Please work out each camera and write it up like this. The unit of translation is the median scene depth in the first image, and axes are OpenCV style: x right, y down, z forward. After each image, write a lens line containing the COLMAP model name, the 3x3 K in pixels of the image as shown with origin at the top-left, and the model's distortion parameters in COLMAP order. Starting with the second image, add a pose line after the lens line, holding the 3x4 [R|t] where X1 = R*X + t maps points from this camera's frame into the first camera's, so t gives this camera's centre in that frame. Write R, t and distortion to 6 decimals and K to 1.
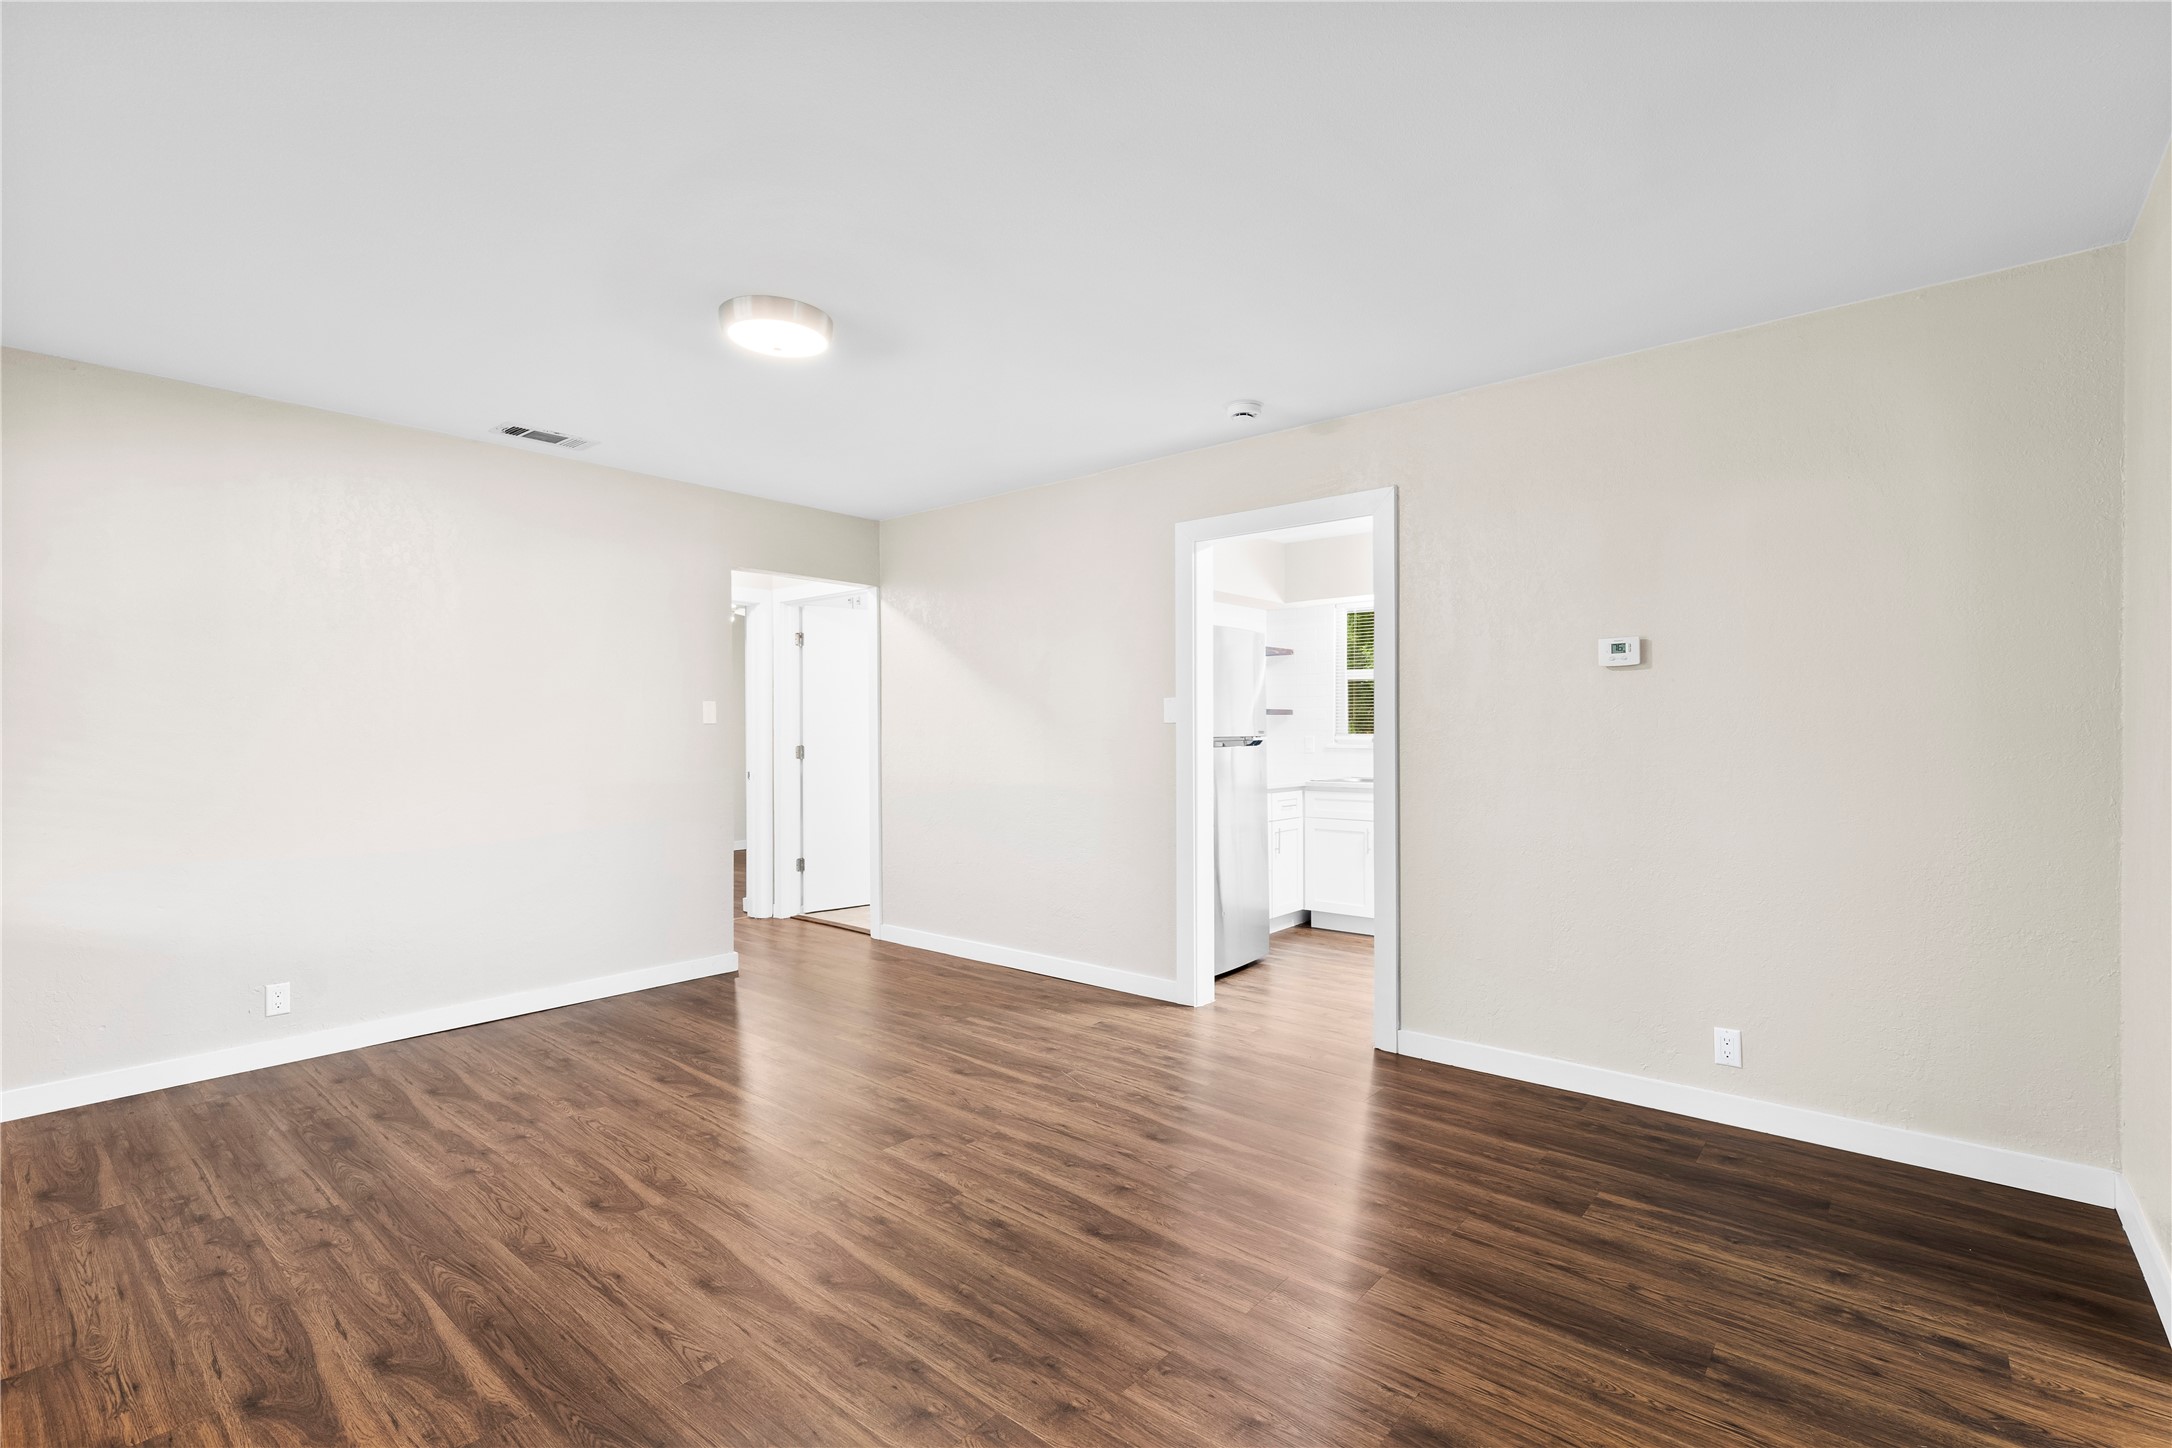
lens RADIAL K [[990.2, 0, 1089.8], [0, 990.2, 725.1], [0, 0, 1]] dist [0.004801, -0.000711]
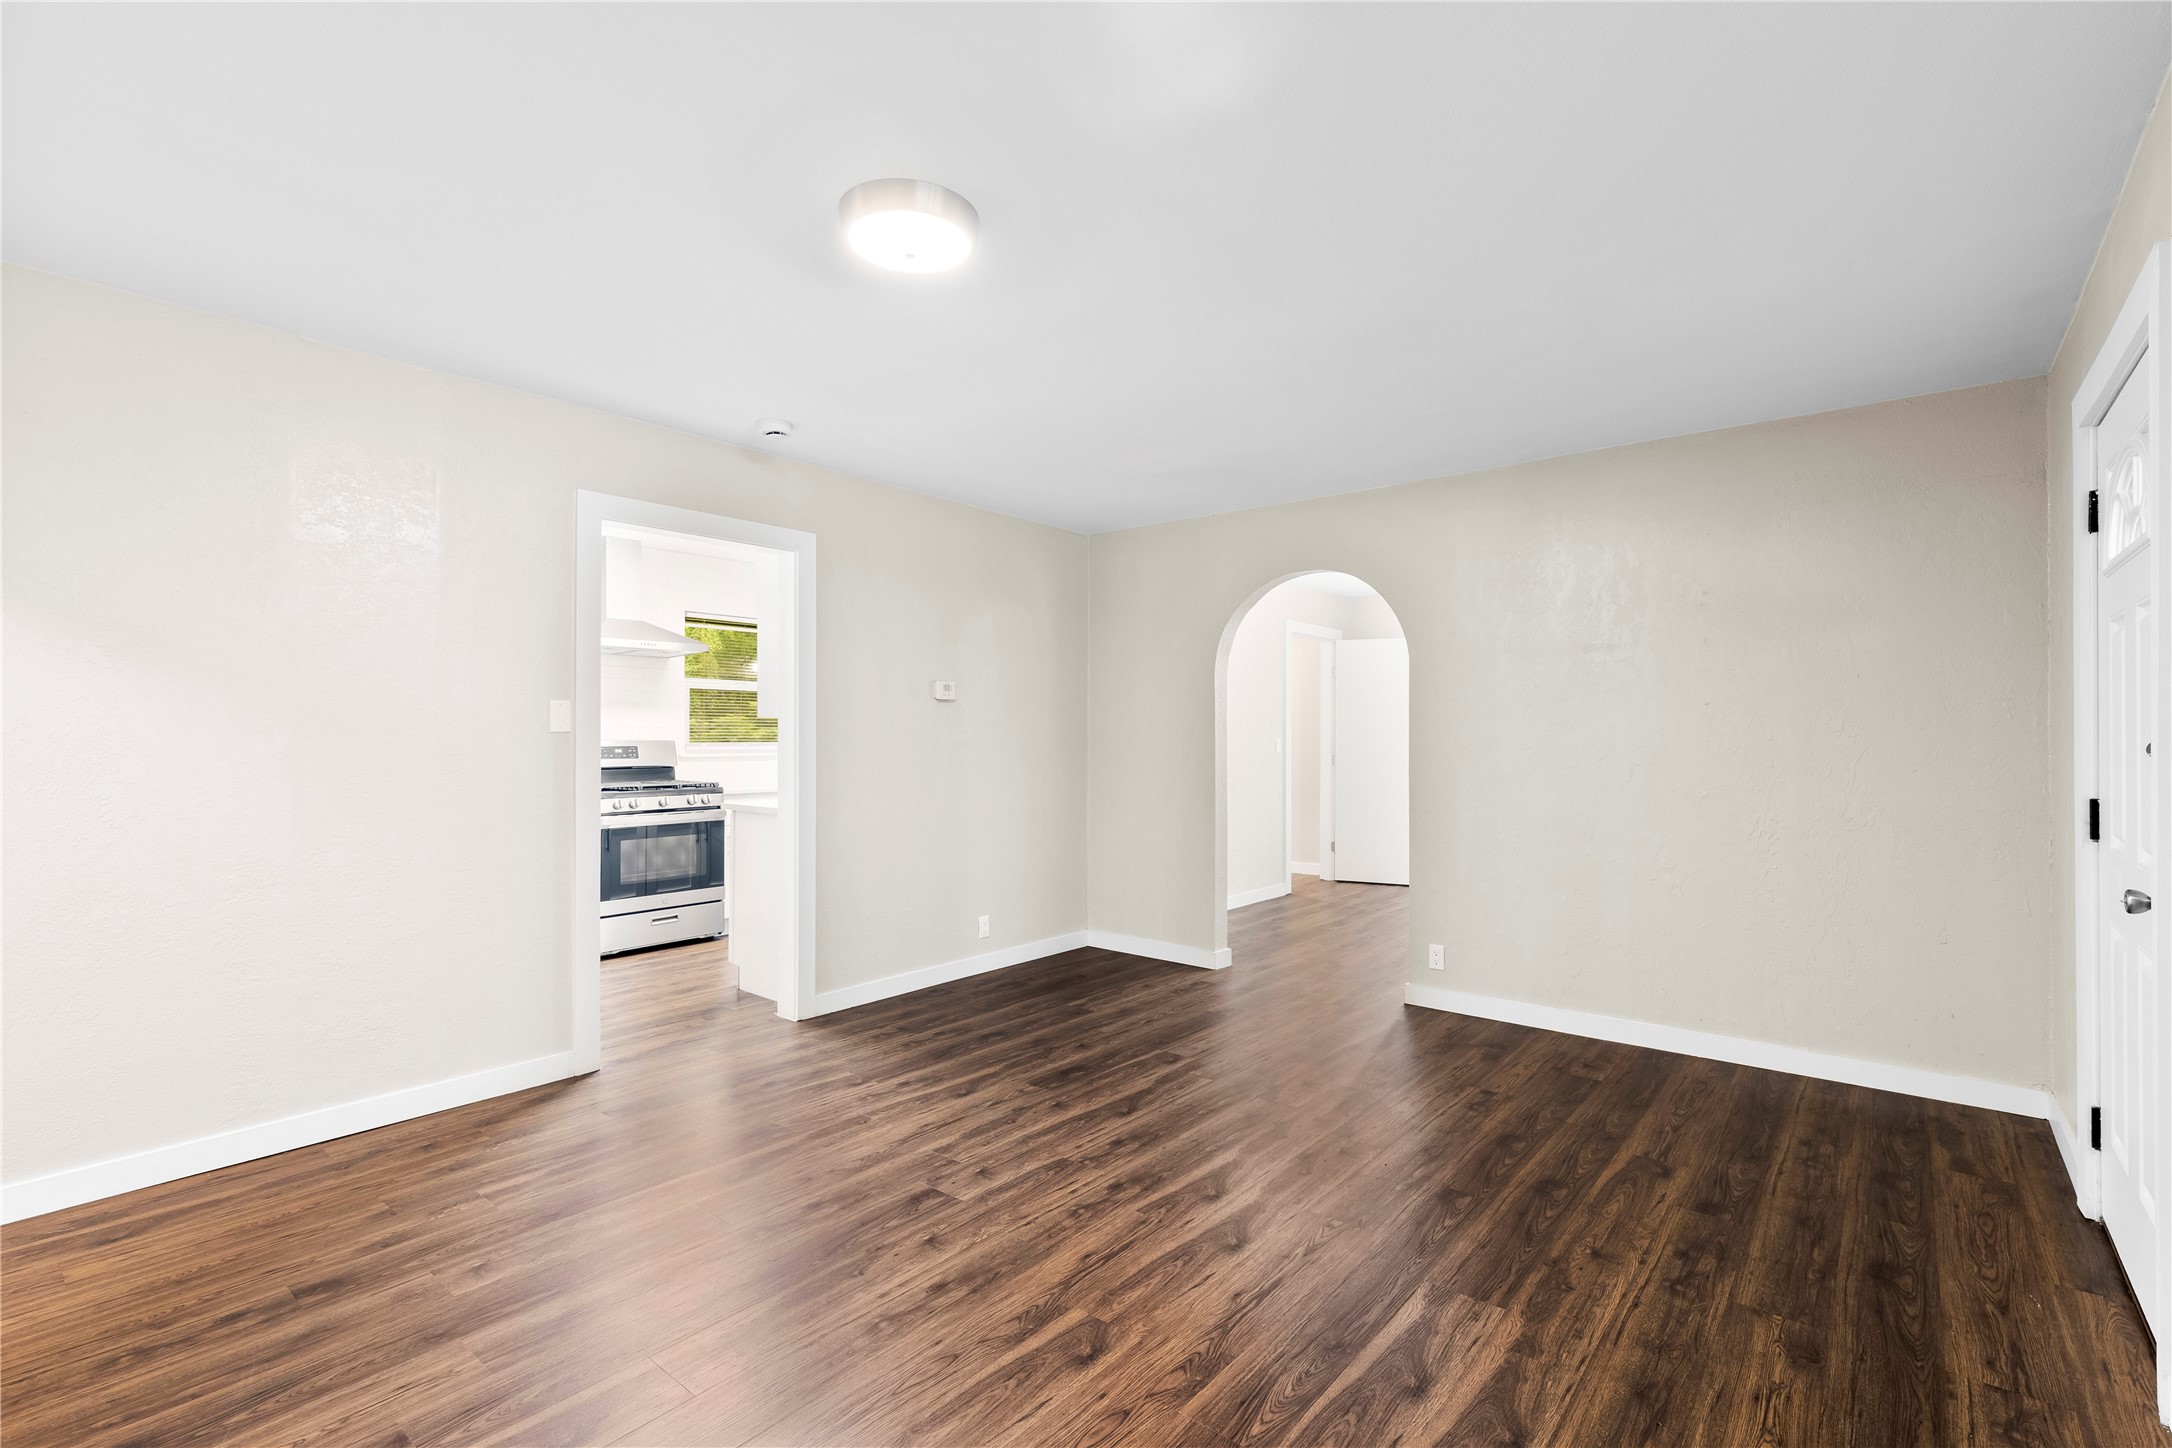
lens RADIAL K [[990.2, 0, 1090.7], [0, 990.2, 733.2], [0, 0, 1]] dist [0.004801, -0.000711]
pose [[-0.018796, 0.006402, 0.999803, -1.248011], [-0.004764, 0.999968, -0.006493, 0.000689], [-0.999812, -0.004885, -0.018765, 0.992615]]
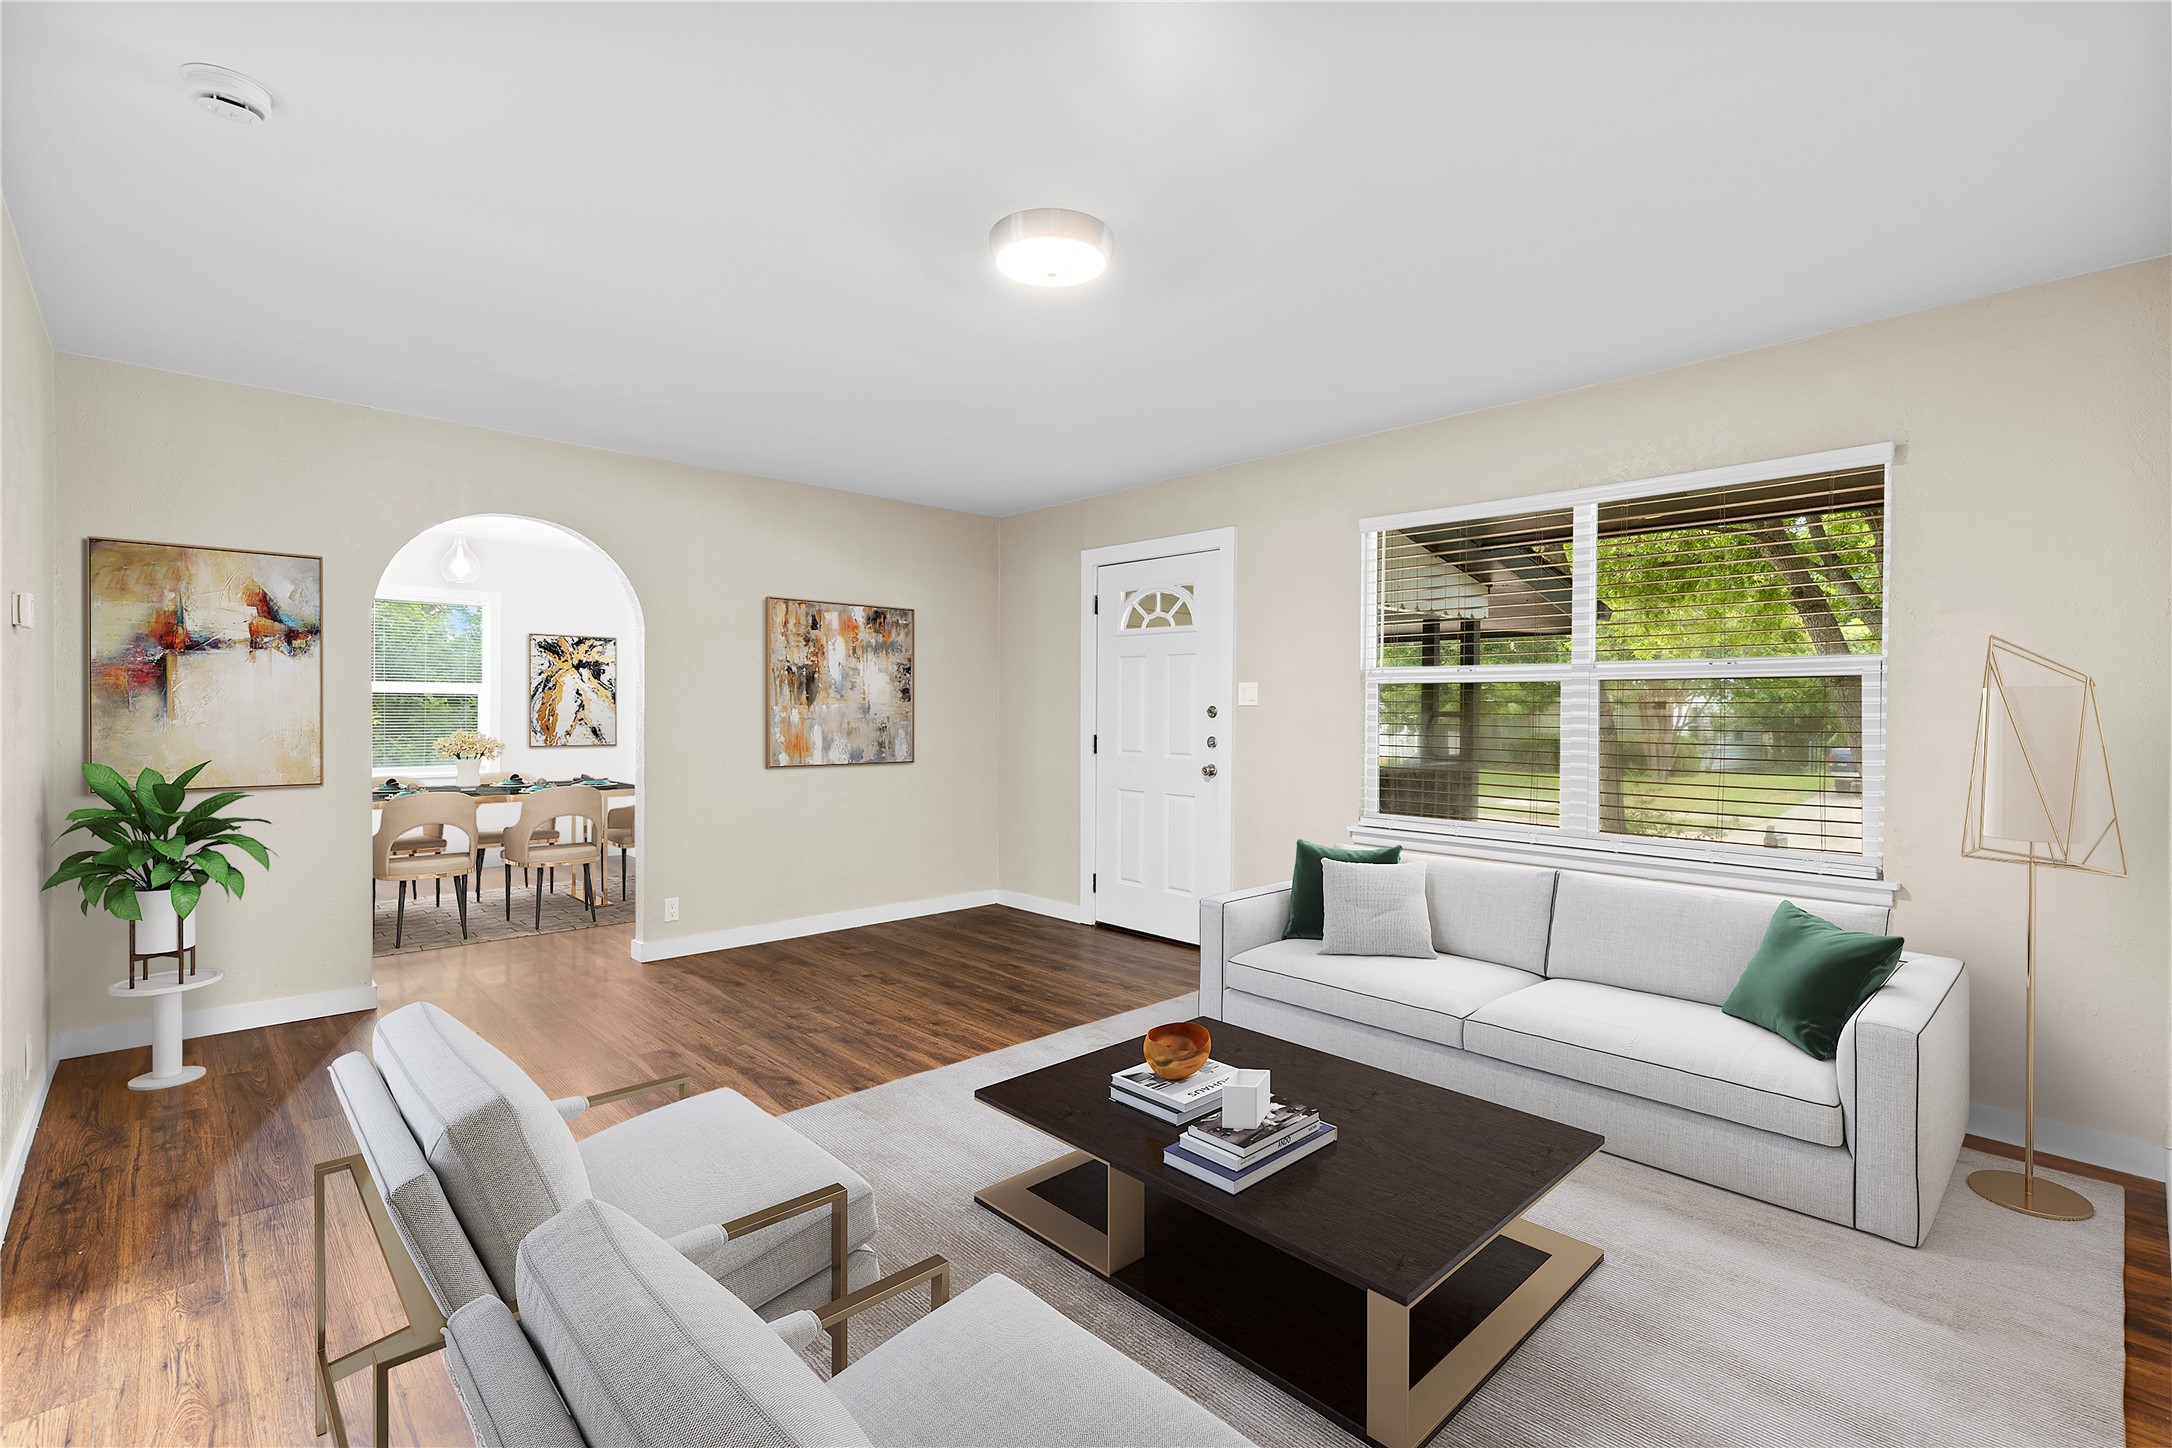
lens RADIAL K [[990.2, 0, 1089.6], [0, 990.2, 718.6], [0, 0, 1]] dist [0.004801, -0.000711]
pose [[-0.994679, 0.003947, 0.102949, -0.492841], [0.004422, 0.999981, 0.004387, 0.016532], [-0.102930, 0.004819, -0.994677, 2.108858]]
